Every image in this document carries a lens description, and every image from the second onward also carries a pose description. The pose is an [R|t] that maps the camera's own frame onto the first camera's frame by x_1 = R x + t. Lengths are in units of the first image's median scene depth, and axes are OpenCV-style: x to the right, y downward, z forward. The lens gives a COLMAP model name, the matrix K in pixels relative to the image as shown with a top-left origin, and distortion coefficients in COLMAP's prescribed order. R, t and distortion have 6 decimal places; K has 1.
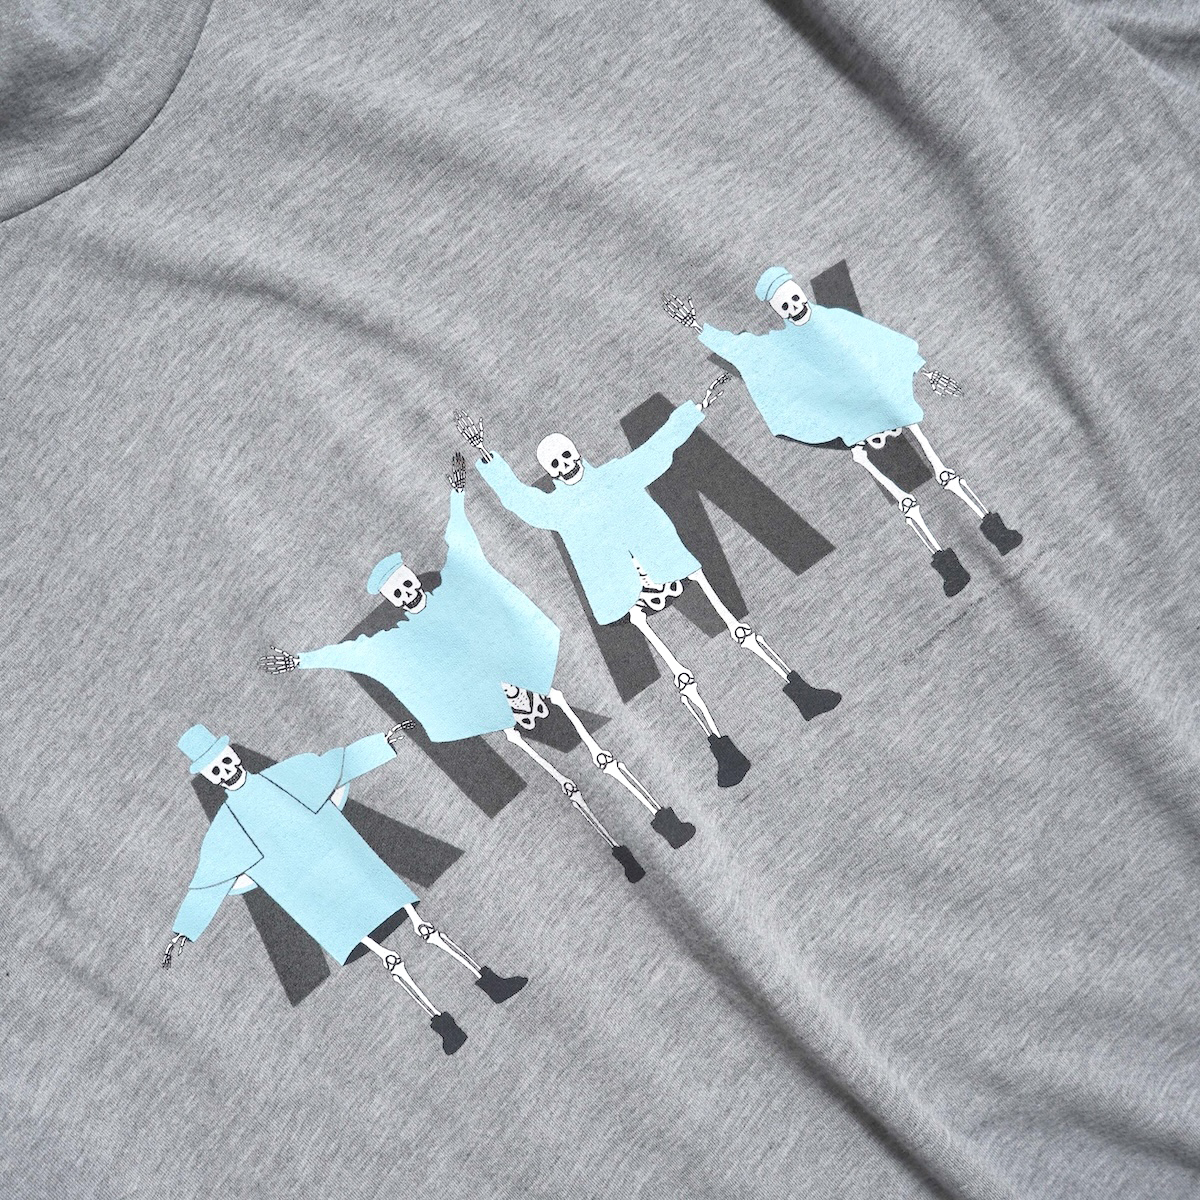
lens RADIAL K [[1430.1, 0, 600.0], [0, 1430.1, 600.0], [0, 0, 1]] dist [-0.019286, 0.026574]
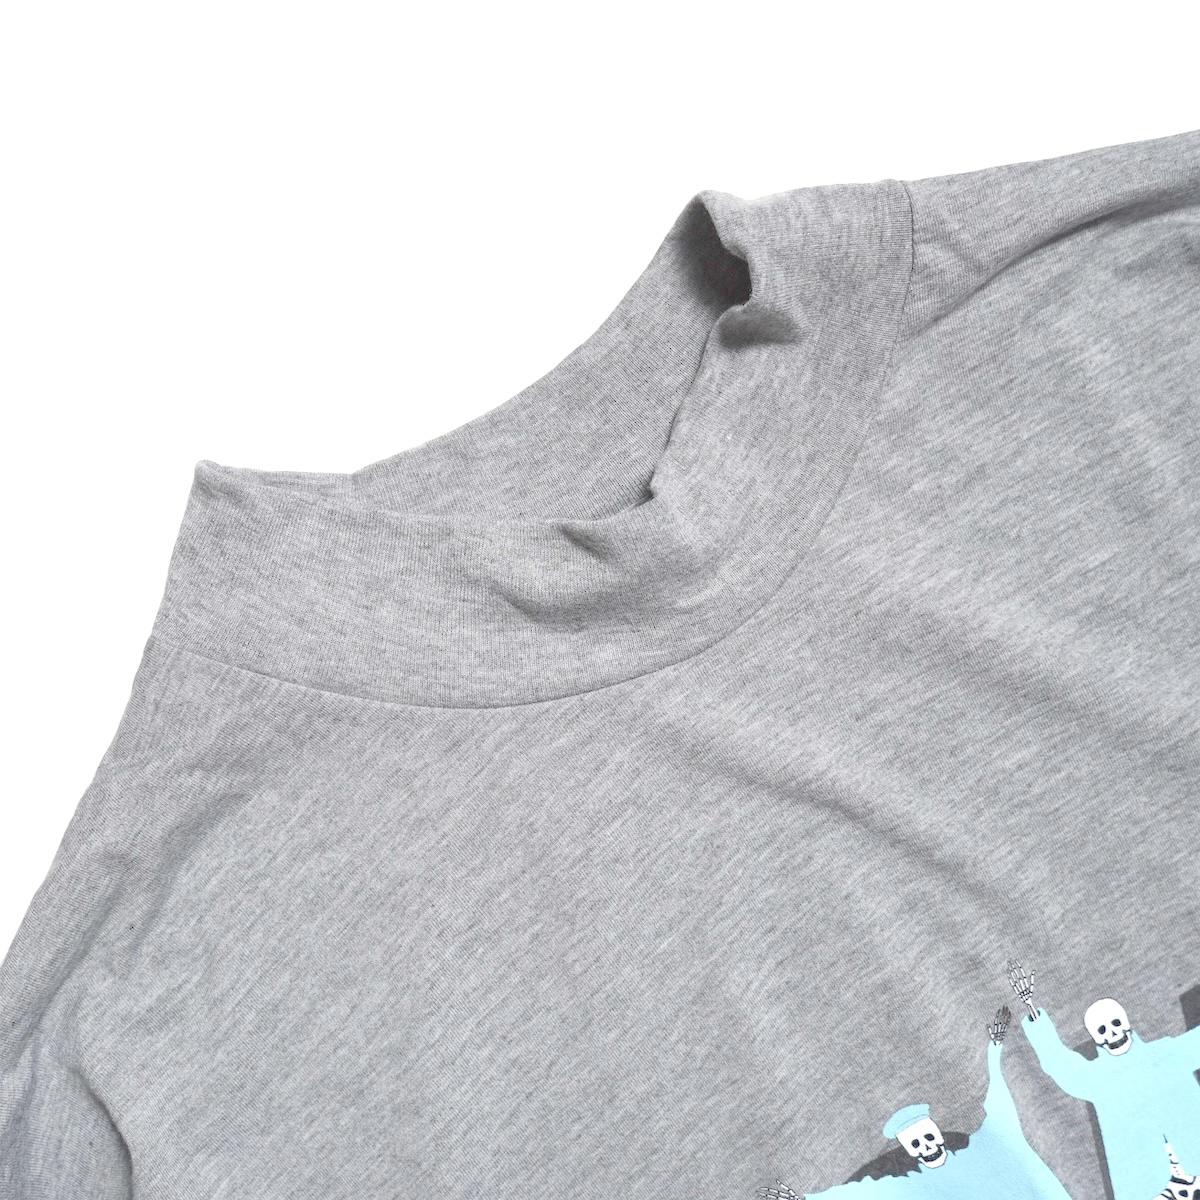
lens RADIAL K [[1430.1, 0, 600.0], [0, 1430.1, 600.0], [0, 0, 1]] dist [-0.019286, 0.026574]
pose [[0.982502, 0.171669, -0.072246, -0.340361], [-0.172555, 0.984981, -0.006153, -0.315384], [0.070105, 0.018512, 0.997368, 0.050190]]
